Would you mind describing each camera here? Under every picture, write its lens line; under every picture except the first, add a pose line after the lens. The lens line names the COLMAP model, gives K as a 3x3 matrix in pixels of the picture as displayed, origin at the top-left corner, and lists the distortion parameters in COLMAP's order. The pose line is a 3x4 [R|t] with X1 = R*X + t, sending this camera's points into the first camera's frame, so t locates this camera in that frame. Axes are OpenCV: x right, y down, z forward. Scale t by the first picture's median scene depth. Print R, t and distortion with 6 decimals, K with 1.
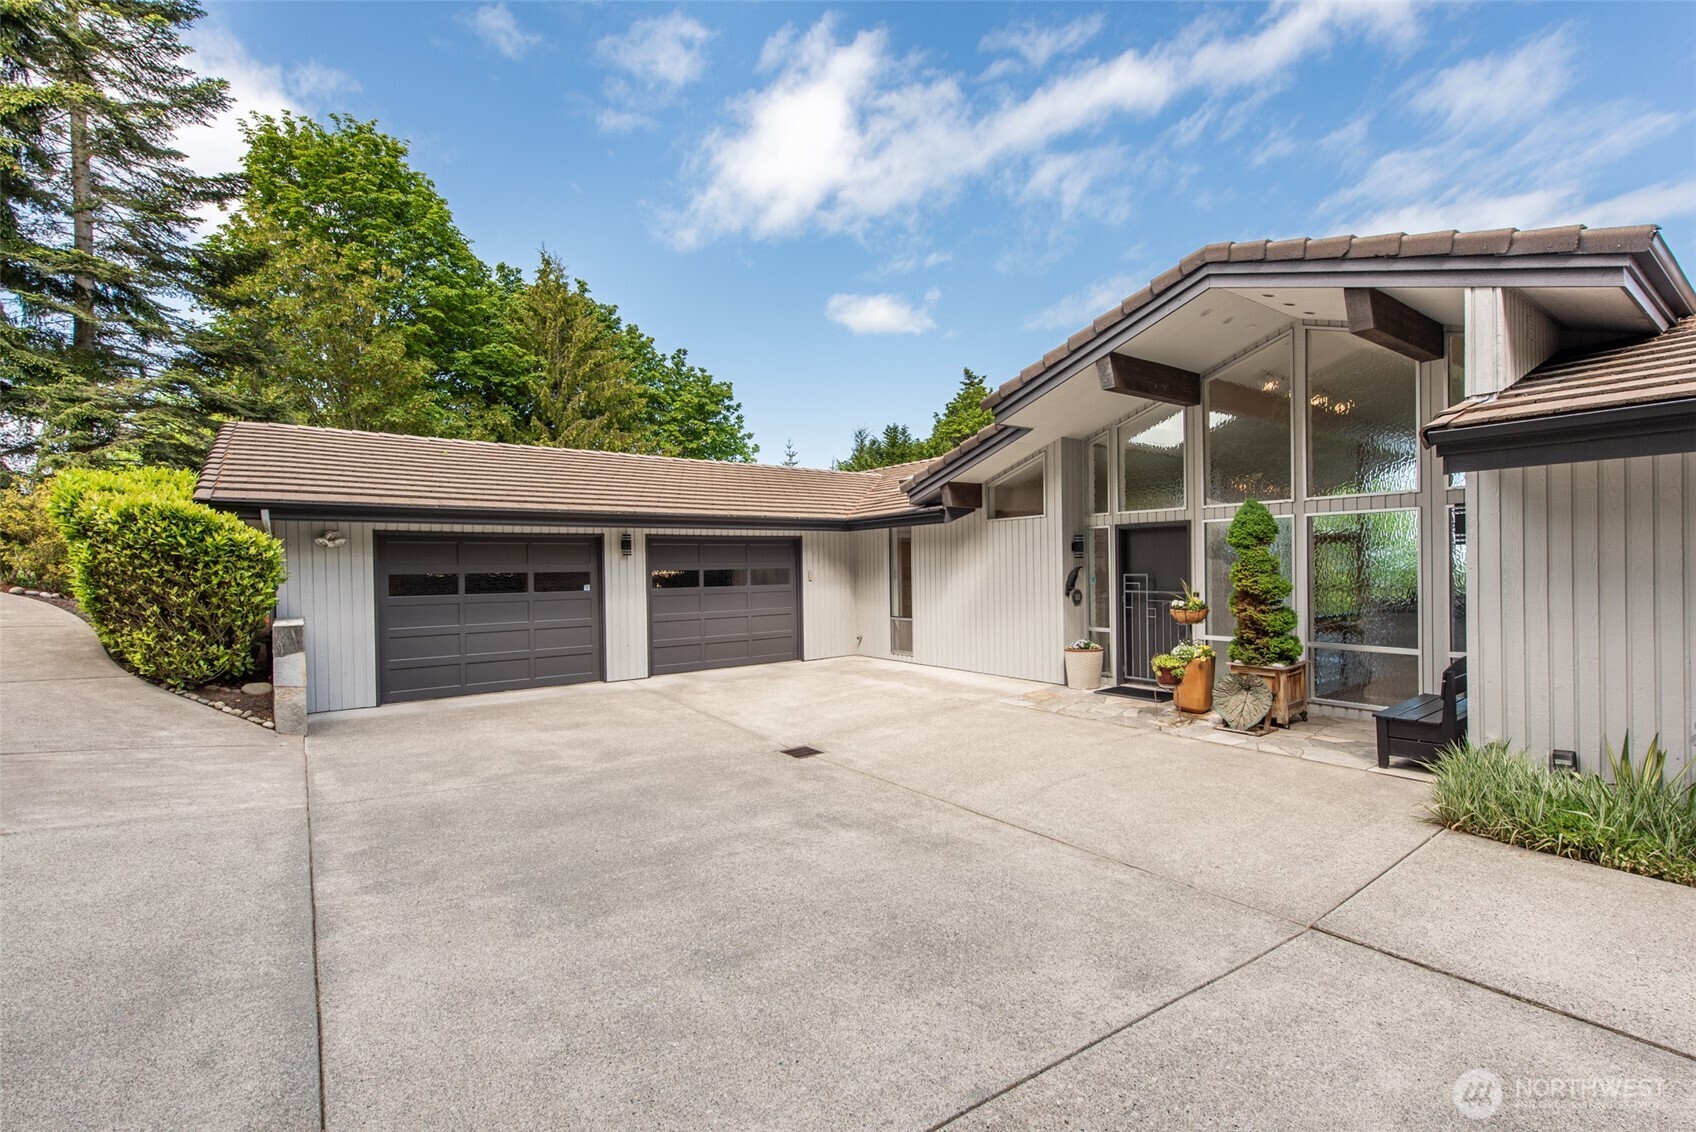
lens RADIAL K [[750.6, 0, 849.4], [0, 750.6, 567.8], [0, 0, 1]] dist [0.013431, -0.001940]
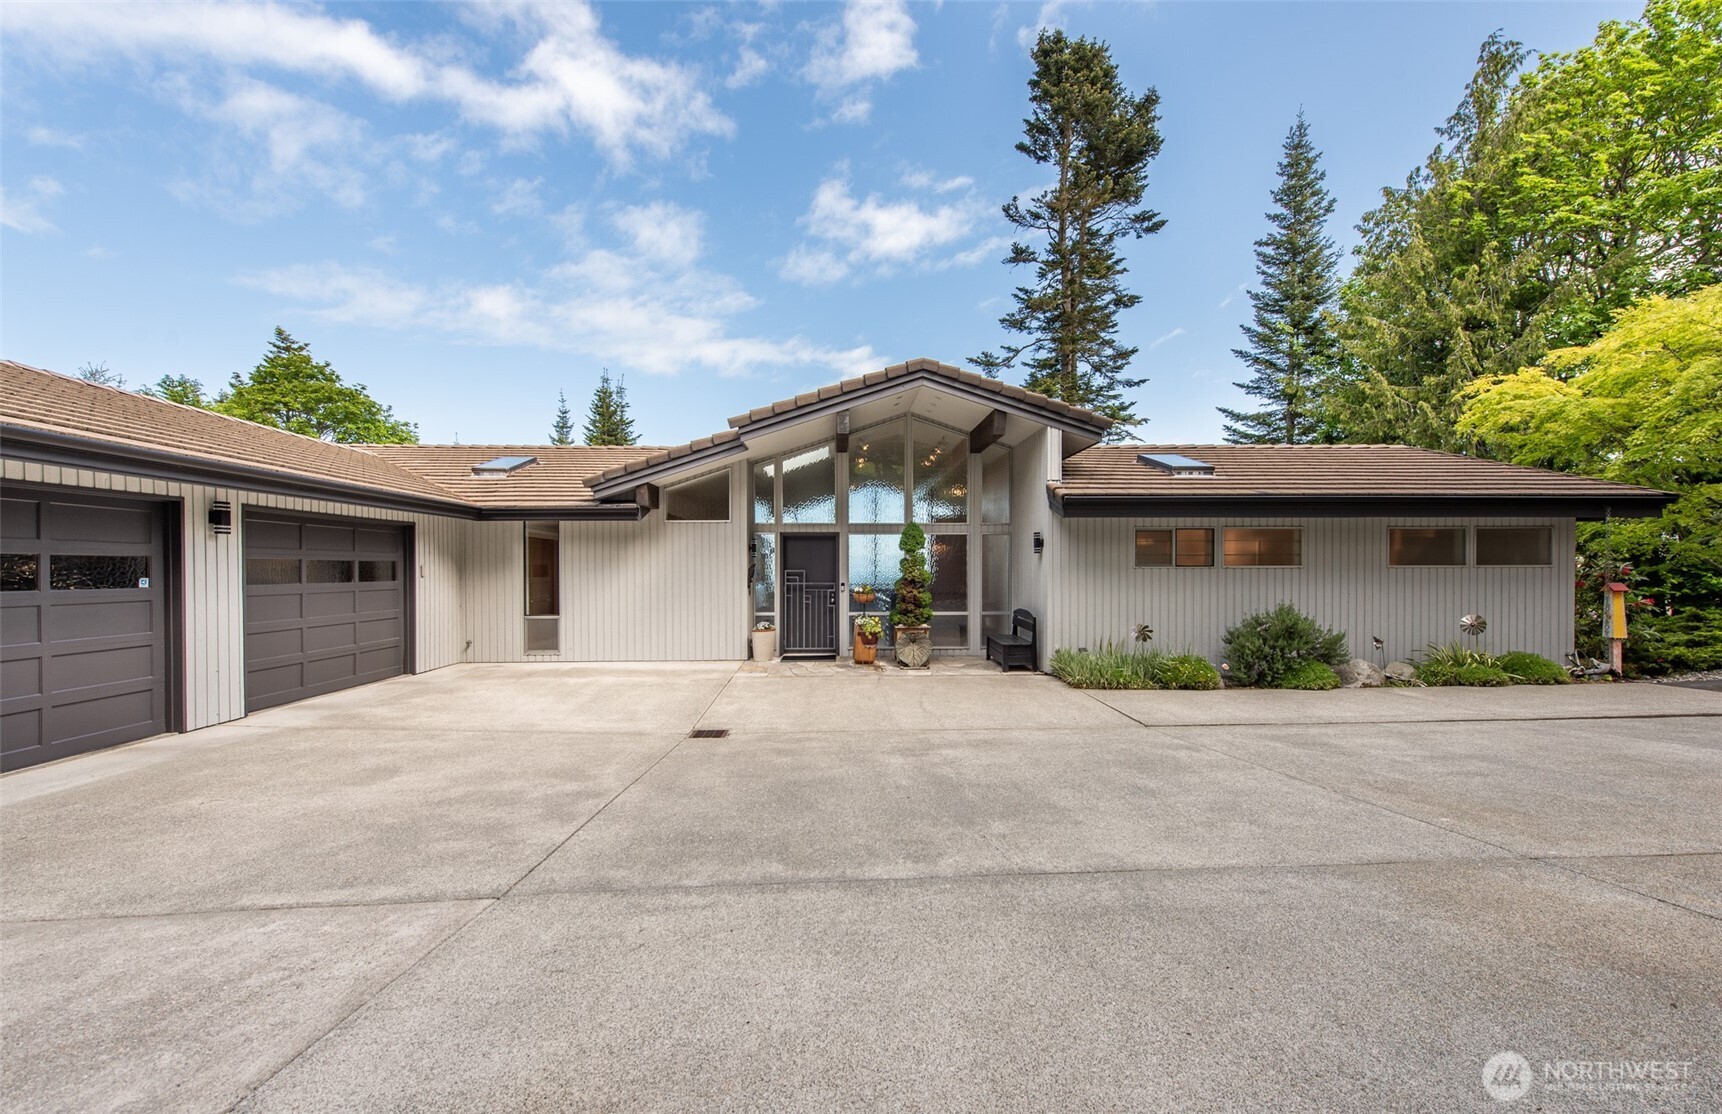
lens RADIAL K [[693.8, 0, 860.2], [0, 693.8, 566.8], [0, 0, 1]] dist [0.009256, -0.000082]
pose [[0.548053, 0.018313, 0.836243, -0.546308], [-0.005329, 0.999816, -0.018403, 0.022994], [-0.836427, 0.005630, 0.548050, 0.216536]]
